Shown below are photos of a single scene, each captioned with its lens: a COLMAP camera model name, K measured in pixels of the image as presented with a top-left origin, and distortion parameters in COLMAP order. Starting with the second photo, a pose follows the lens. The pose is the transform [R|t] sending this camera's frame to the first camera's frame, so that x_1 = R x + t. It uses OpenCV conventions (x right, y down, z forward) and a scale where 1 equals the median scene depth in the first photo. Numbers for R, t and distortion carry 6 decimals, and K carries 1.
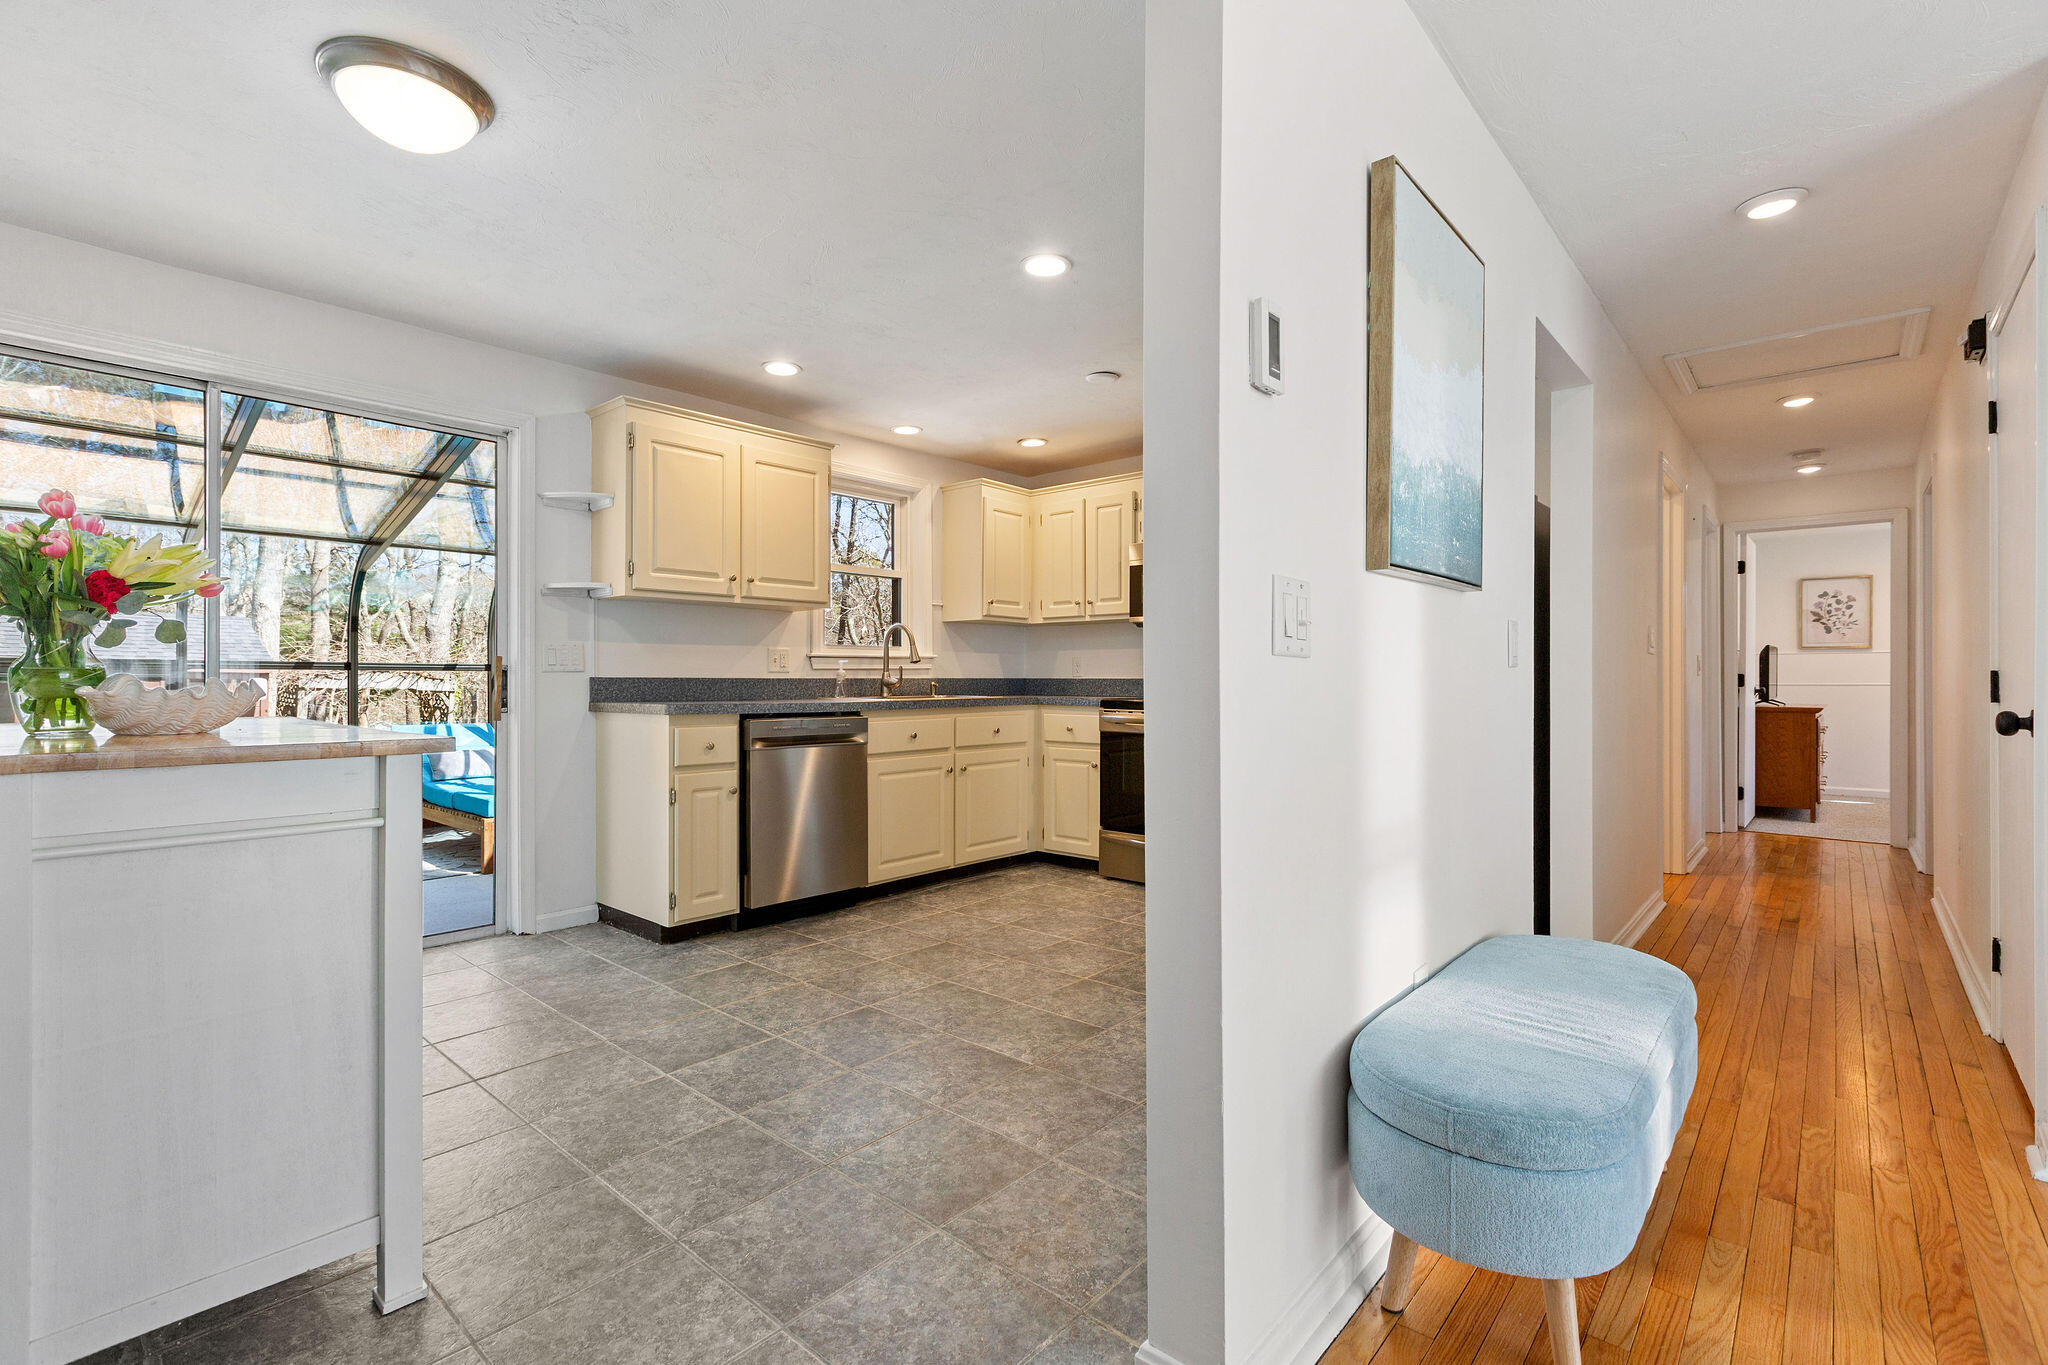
lens RADIAL K [[919.0, 0, 1008.0], [0, 919.0, 680.5], [0, 0, 1]] dist [0.004254, -0.000791]
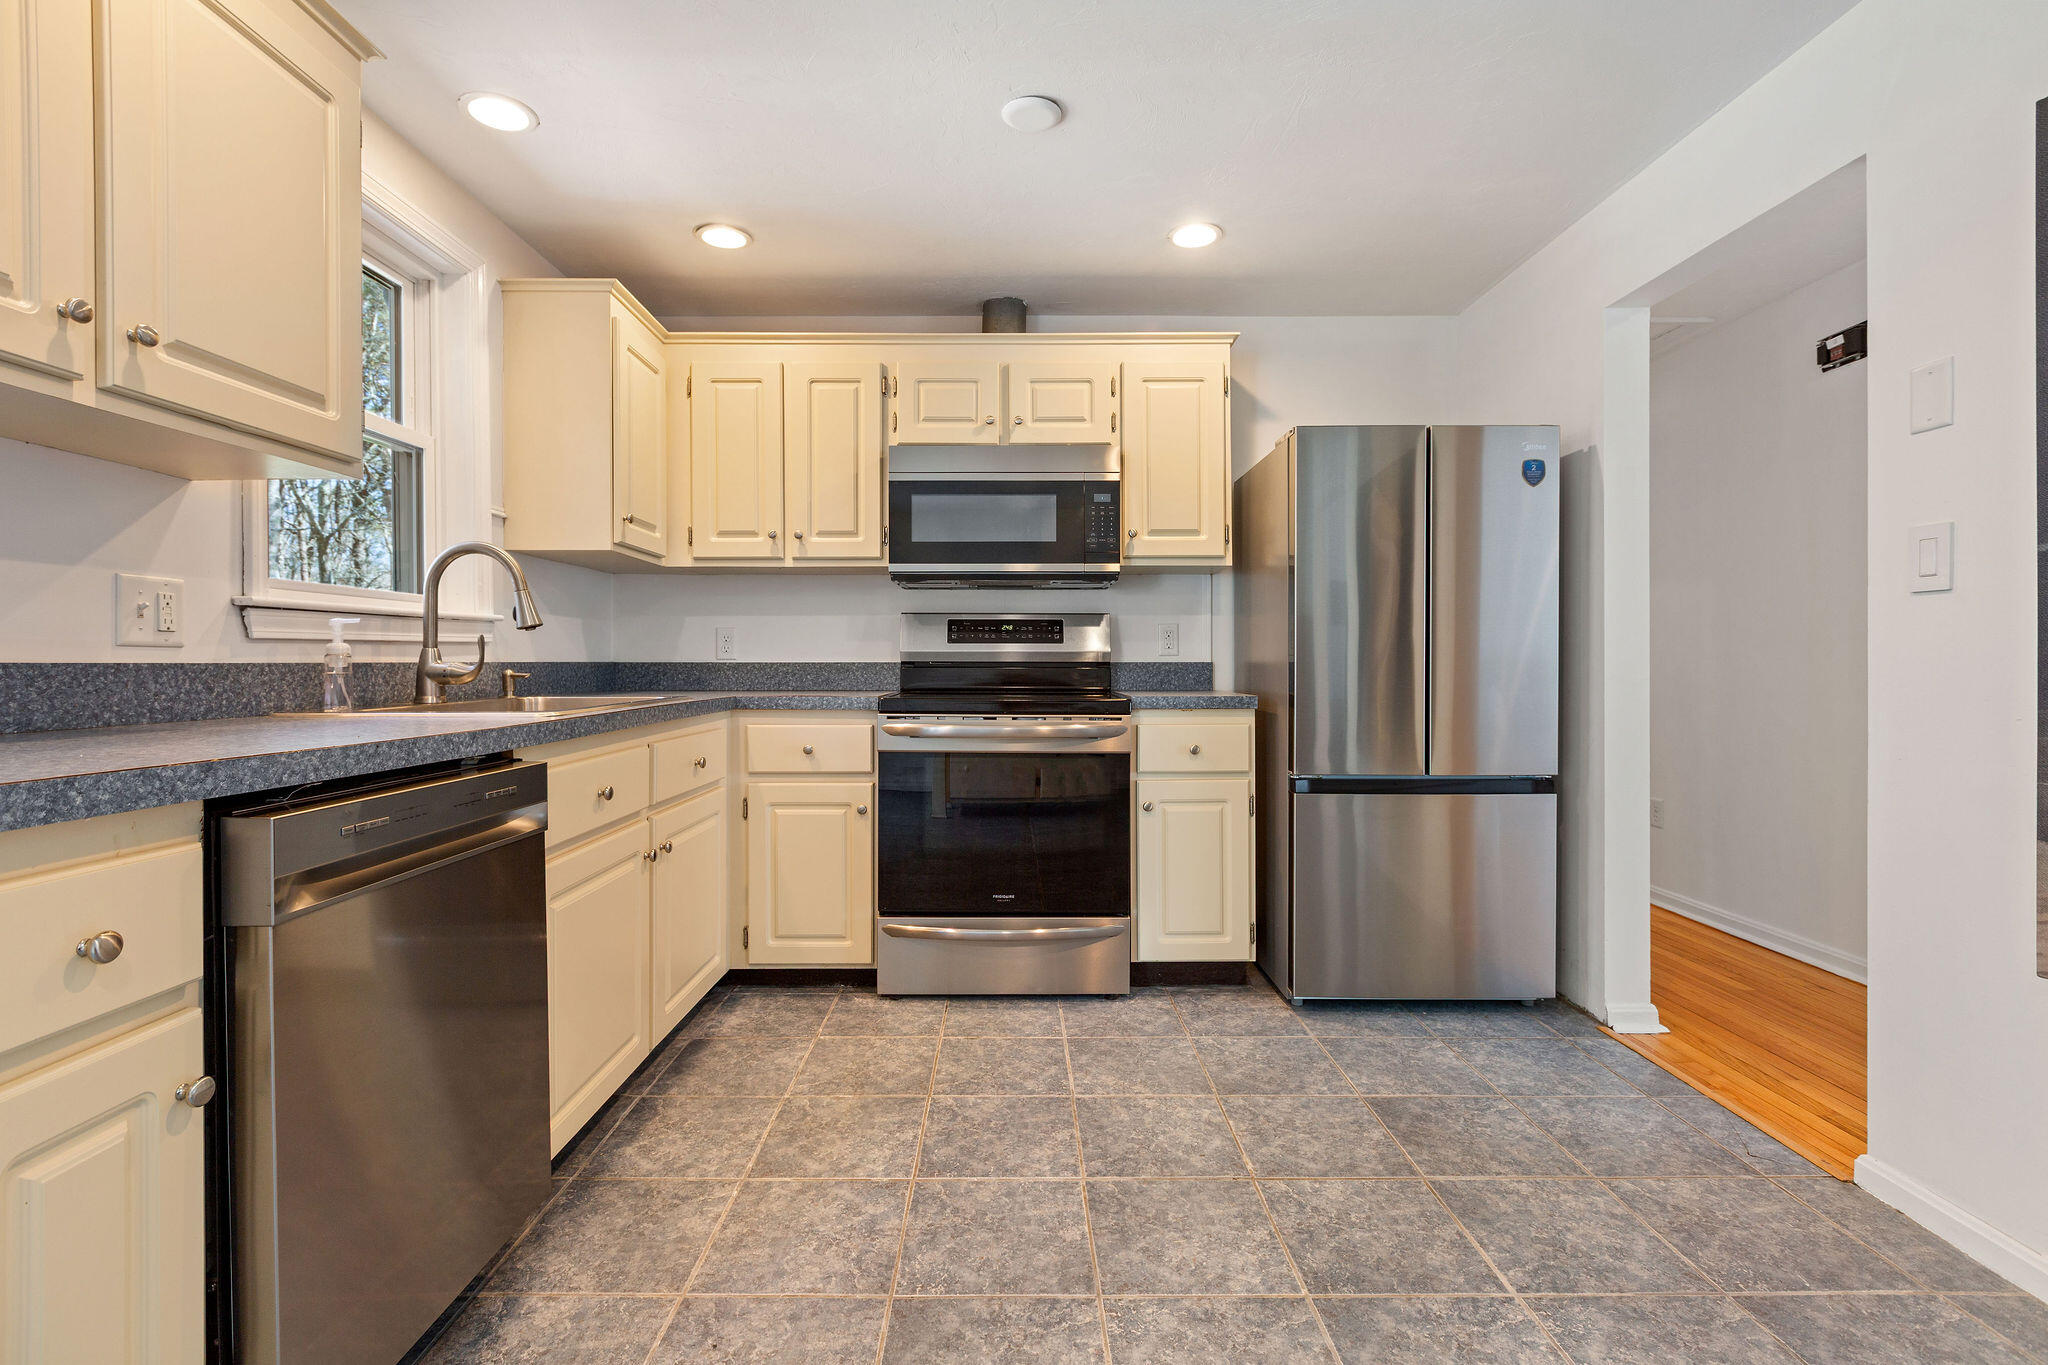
lens RADIAL K [[919.0, 0, 1003.5], [0, 919.0, 670.8], [0, 0, 1]] dist [0.004254, -0.000791]
pose [[0.745296, -0.007086, 0.666696, -0.288073], [0.001841, 0.999962, 0.008569, -0.002238], [-0.666732, -0.005159, 0.745280, 0.622980]]
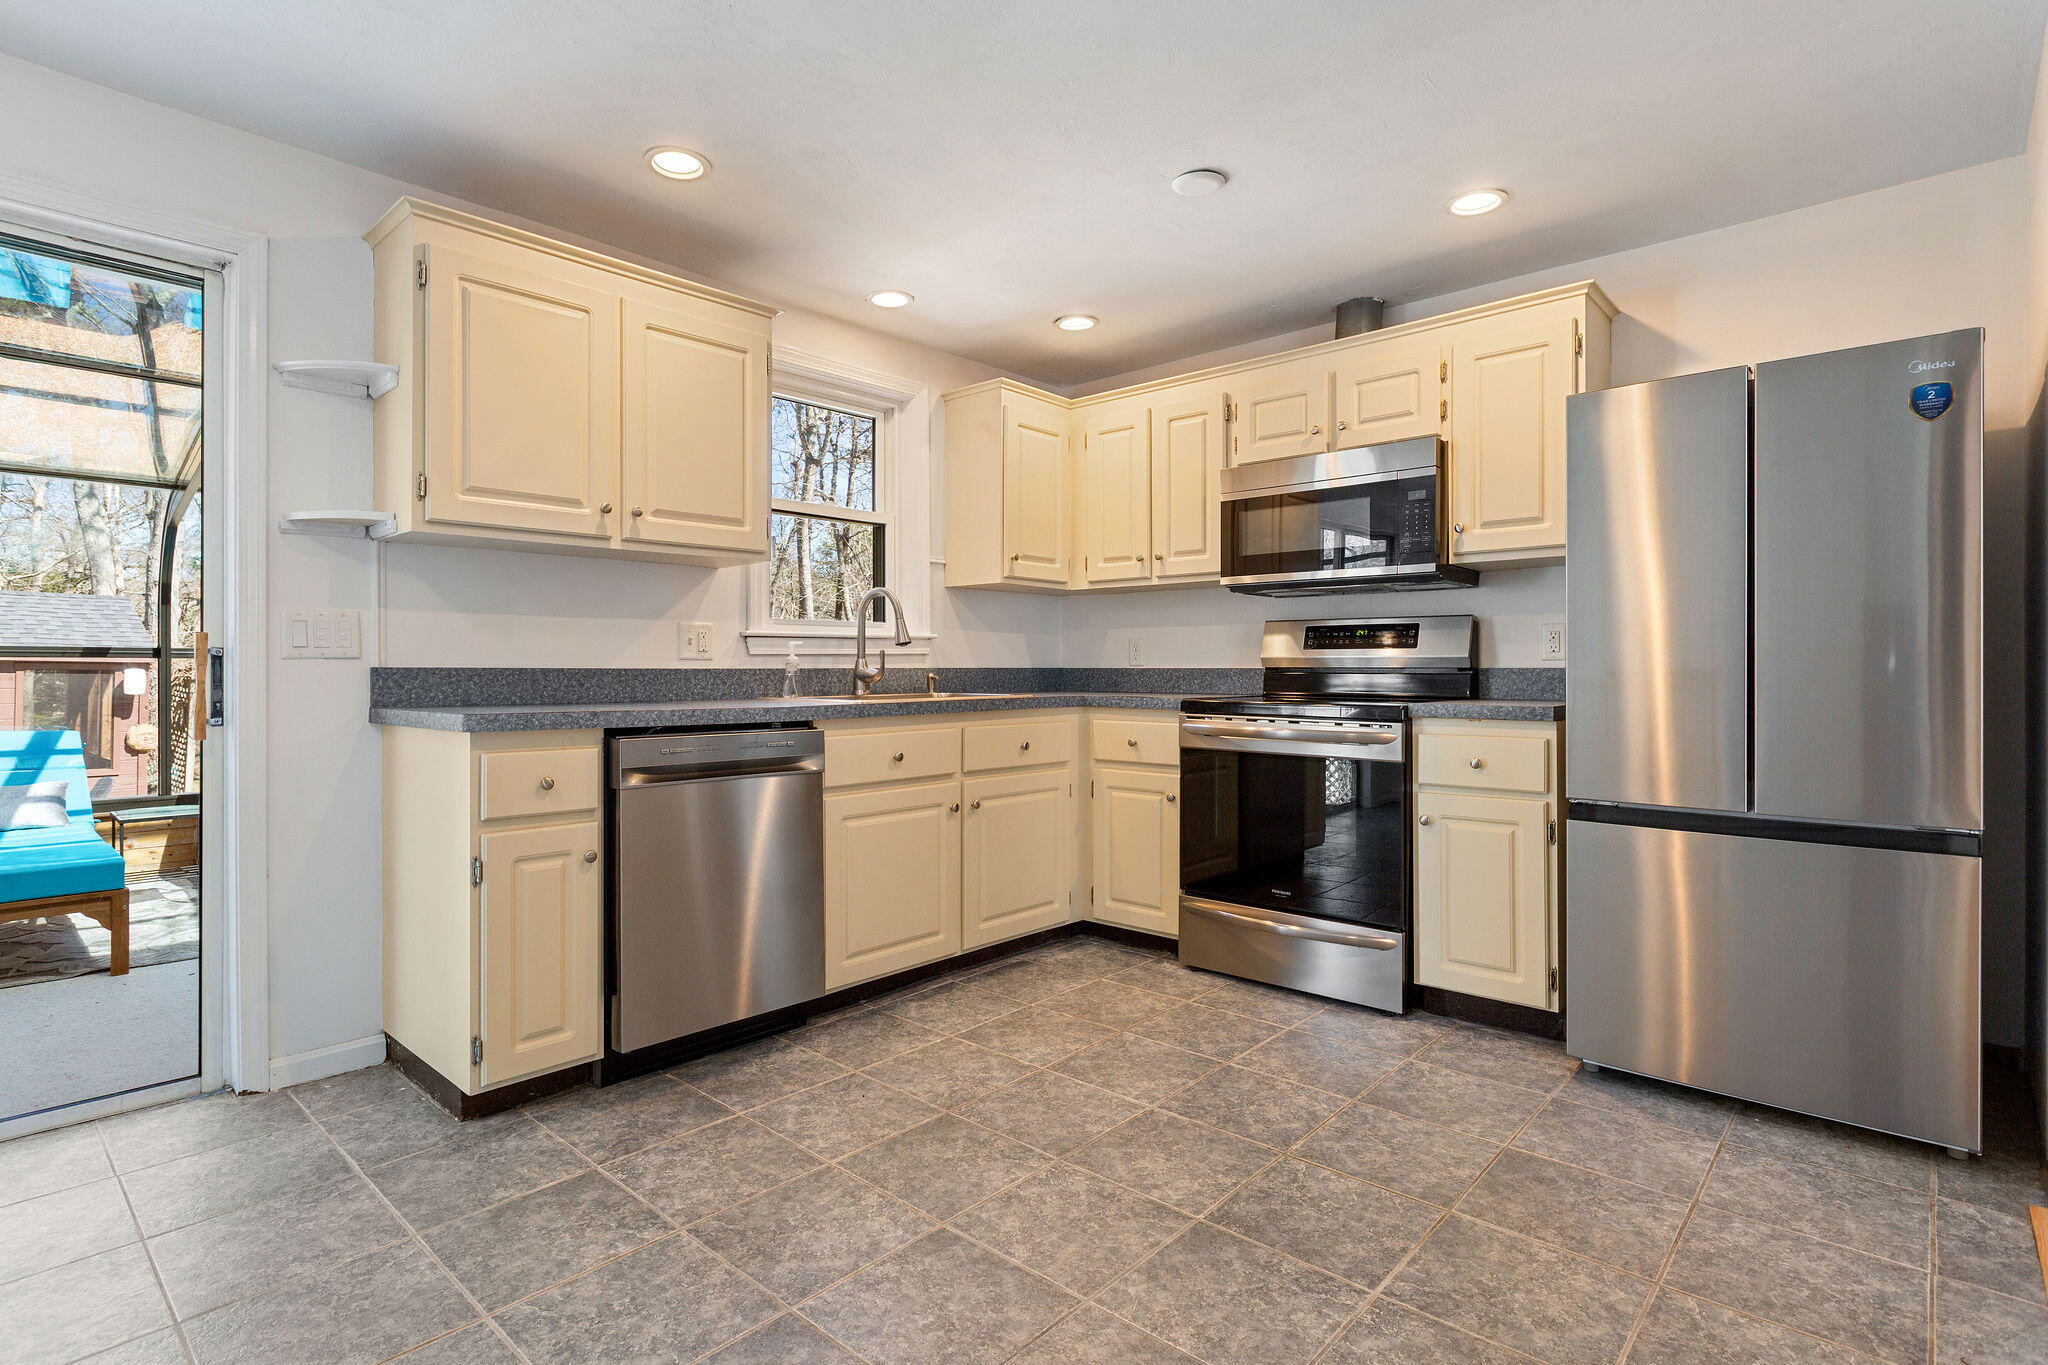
lens RADIAL K [[1002.0, 0, 1016.6], [0, 1002.0, 670.4], [0, 0, 1]] dist [-0.000929, -0.001261]
pose [[0.999975, -0.000927, -0.006972, -0.016380], [0.000930, 0.999999, 0.000453, -0.001277], [0.006972, -0.000459, 0.999976, 0.335658]]
